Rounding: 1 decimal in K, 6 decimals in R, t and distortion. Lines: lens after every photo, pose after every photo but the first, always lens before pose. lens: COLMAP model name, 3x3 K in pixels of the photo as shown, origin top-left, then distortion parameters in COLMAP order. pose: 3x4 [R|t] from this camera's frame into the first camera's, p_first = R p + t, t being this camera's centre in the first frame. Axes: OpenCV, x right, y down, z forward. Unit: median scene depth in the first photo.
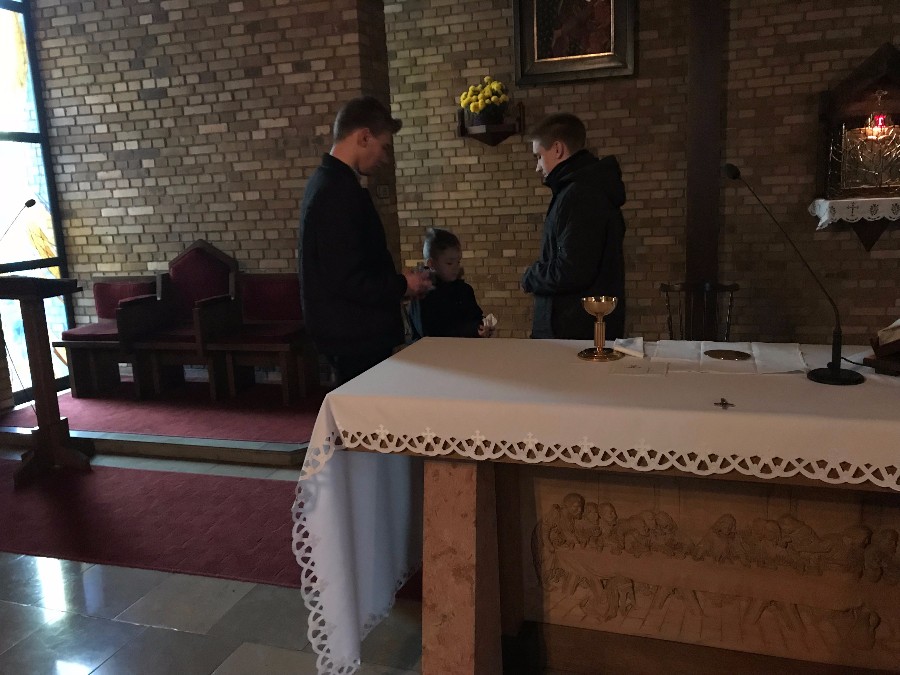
lens RADIAL K [[740.6, 0, 449.1], [0, 740.6, 326.5], [0, 0, 1]] dist [0.012767, 0.003115]
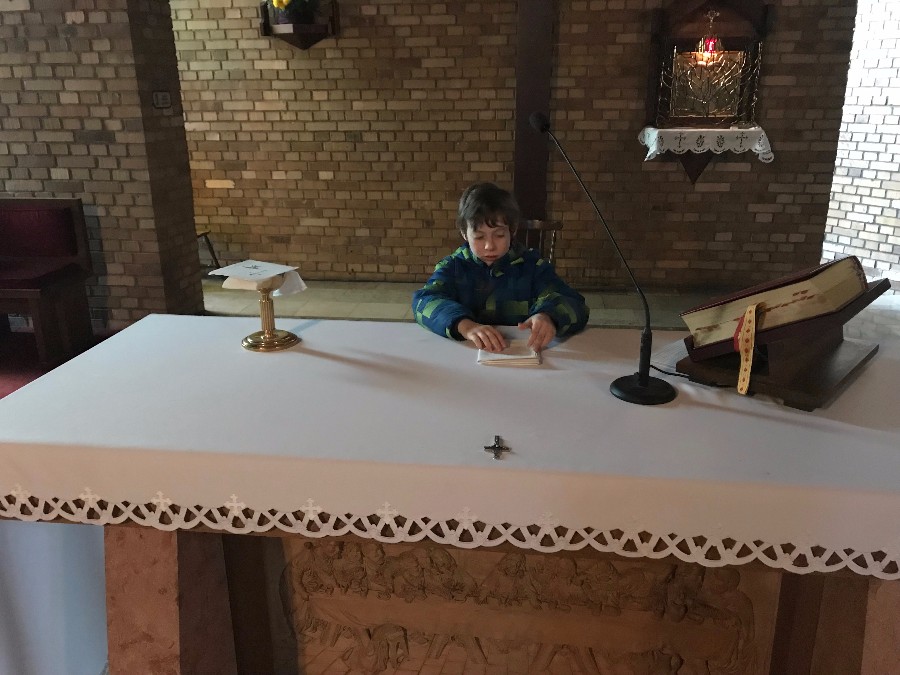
lens RADIAL K [[740.6, 0, 449.1], [0, 740.6, 326.5], [0, 0, 1]] dist [0.012767, 0.003115]
pose [[0.980351, -0.020052, 0.196238, 0.054705], [-0.003967, 0.992615, 0.121245, -0.031221], [-0.197220, -0.119641, 0.973031, 0.093645]]
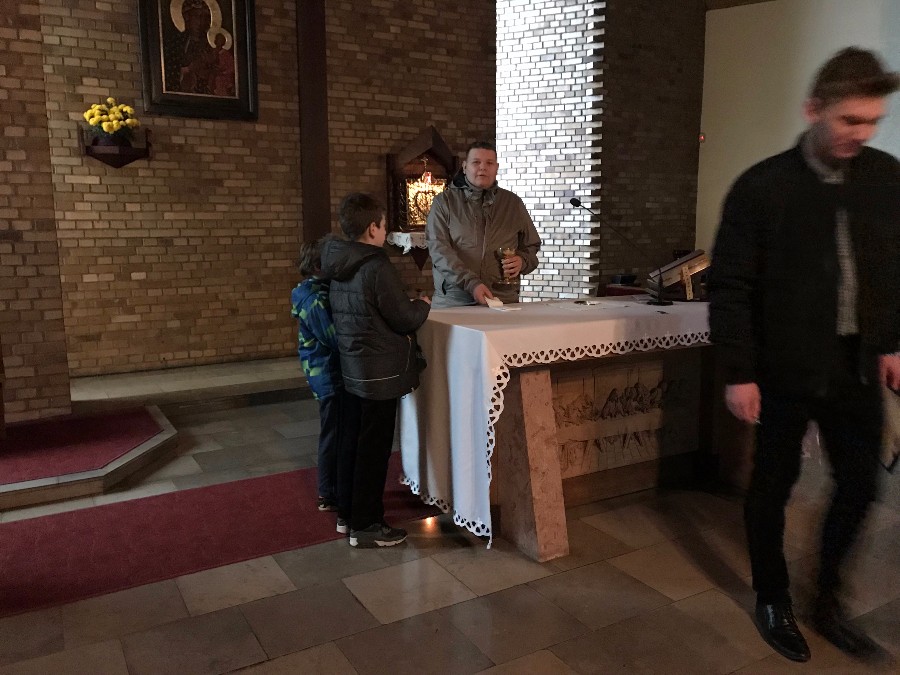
lens RADIAL K [[736.1, 0, 448.4], [0, 736.1, 326.6], [0, 0, 1]] dist [0.019737, -0.004365]
pose [[0.669381, -0.059049, 0.740569, -0.428980], [0.106914, 0.994117, -0.017371, 0.034301], [-0.735186, 0.090805, 0.671755, 0.036956]]
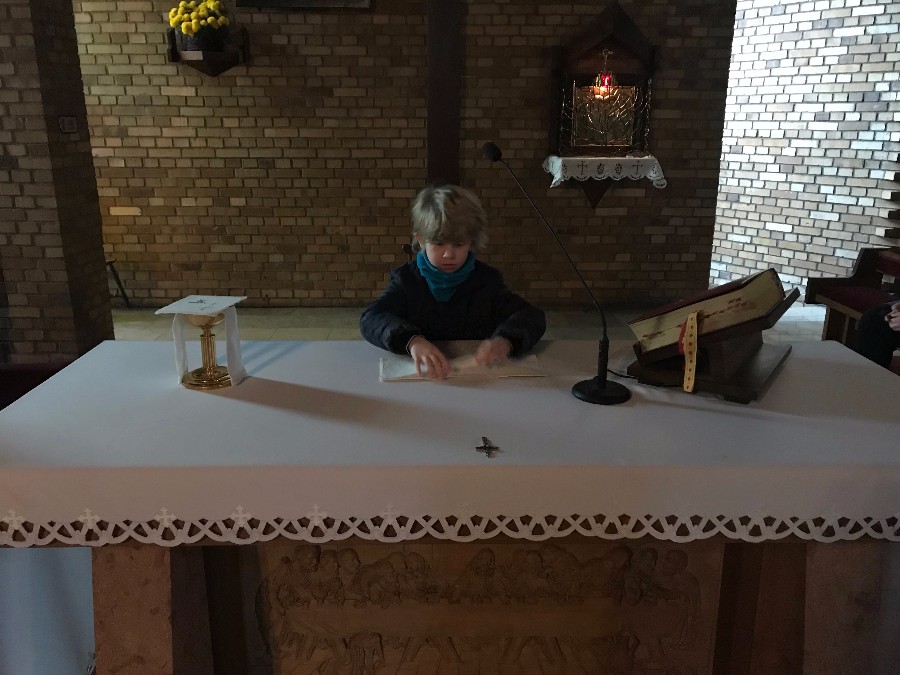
lens RADIAL K [[739.2, 0, 449.5], [0, 739.2, 325.4], [0, 0, 1]] dist [0.015154, 0.005850]
pose [[0.941886, -0.039799, 0.333566, 0.021308], [0.011482, 0.996191, 0.086438, -0.029186], [-0.335735, -0.077585, 0.938756, 0.082889]]
